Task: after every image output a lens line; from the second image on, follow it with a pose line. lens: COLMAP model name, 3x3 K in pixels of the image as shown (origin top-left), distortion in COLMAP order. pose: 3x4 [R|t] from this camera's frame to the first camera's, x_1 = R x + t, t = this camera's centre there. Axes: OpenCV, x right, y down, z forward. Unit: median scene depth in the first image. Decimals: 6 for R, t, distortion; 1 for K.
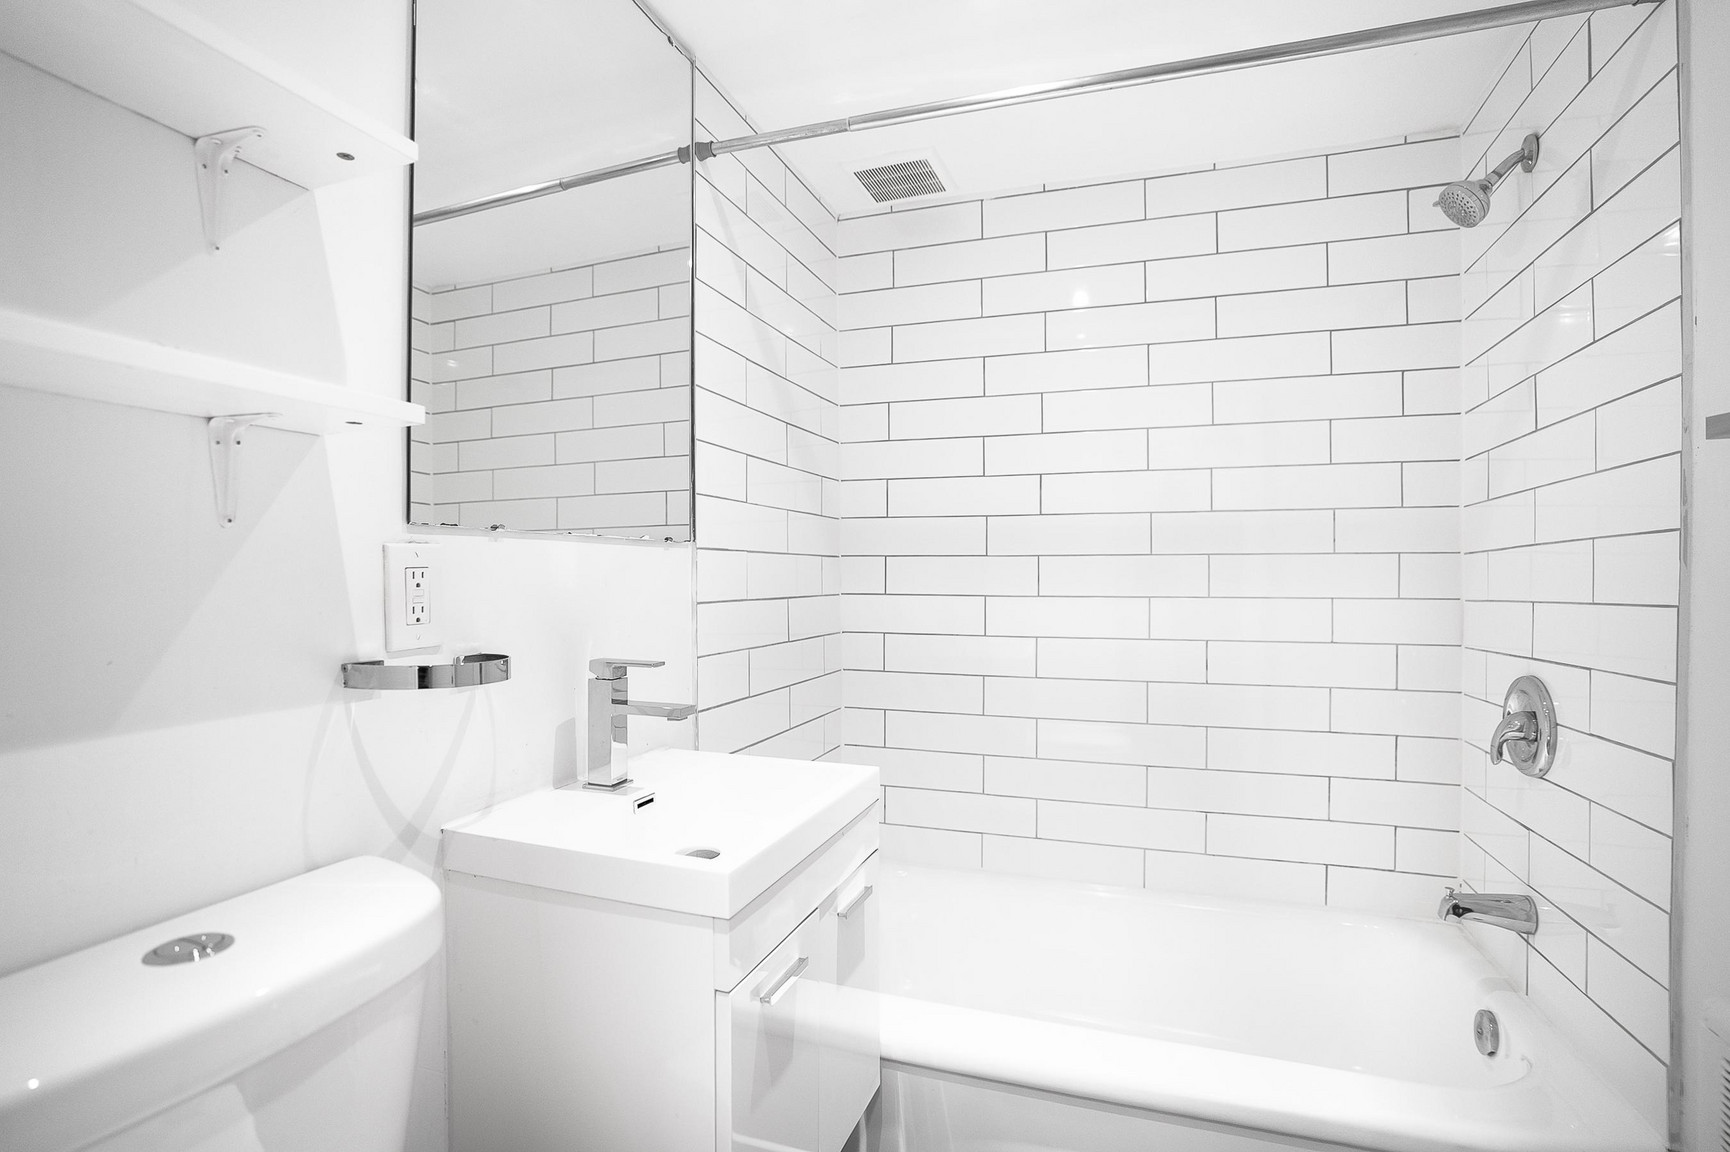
lens RADIAL K [[809.0, 0, 868.9], [0, 809.0, 582.0], [0, 0, 1]] dist [-0.052528, 0.017582]
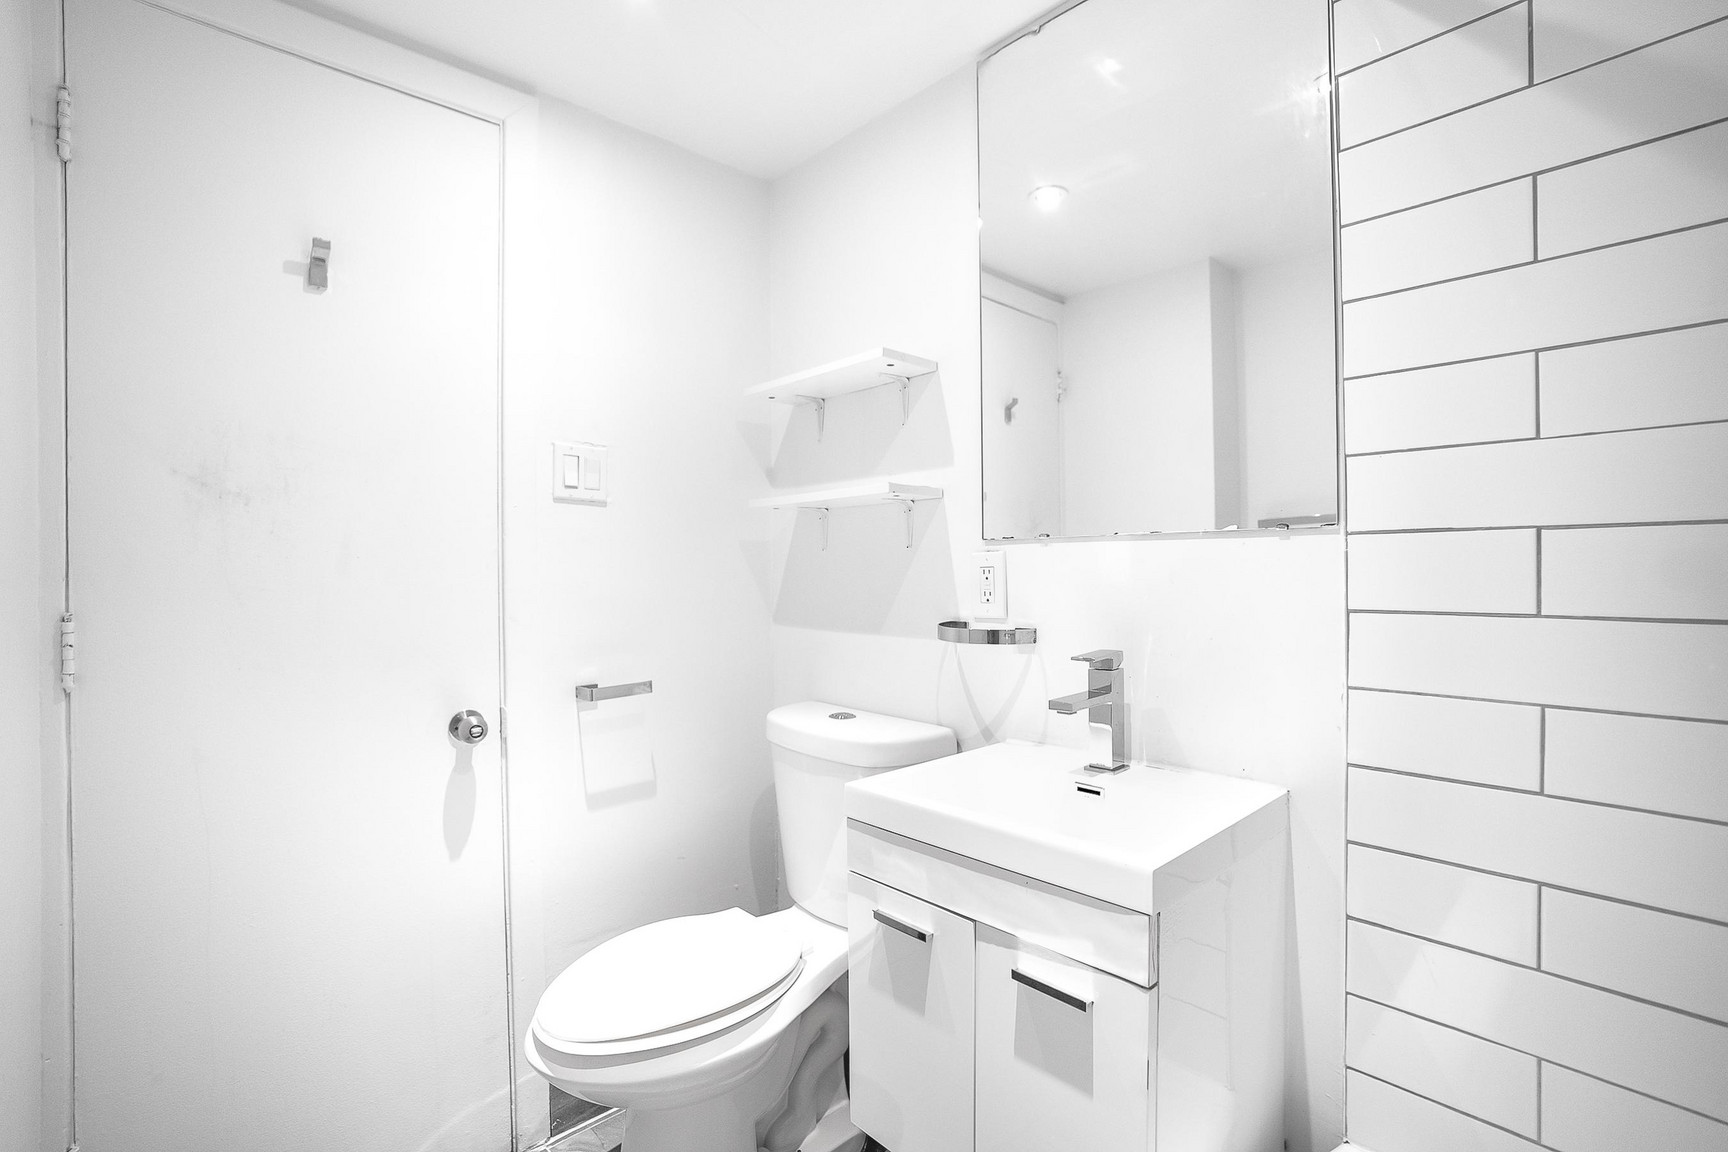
lens RADIAL K [[808.0, 0, 866.8], [0, 808.0, 568.4], [0, 0, 1]] dist [-0.052528, 0.017582]
pose [[-0.446742, 0.014640, -0.894543, 0.963316], [0.007384, 0.999892, 0.012676, -0.037388], [0.894633, -0.000942, -0.446802, 1.488765]]
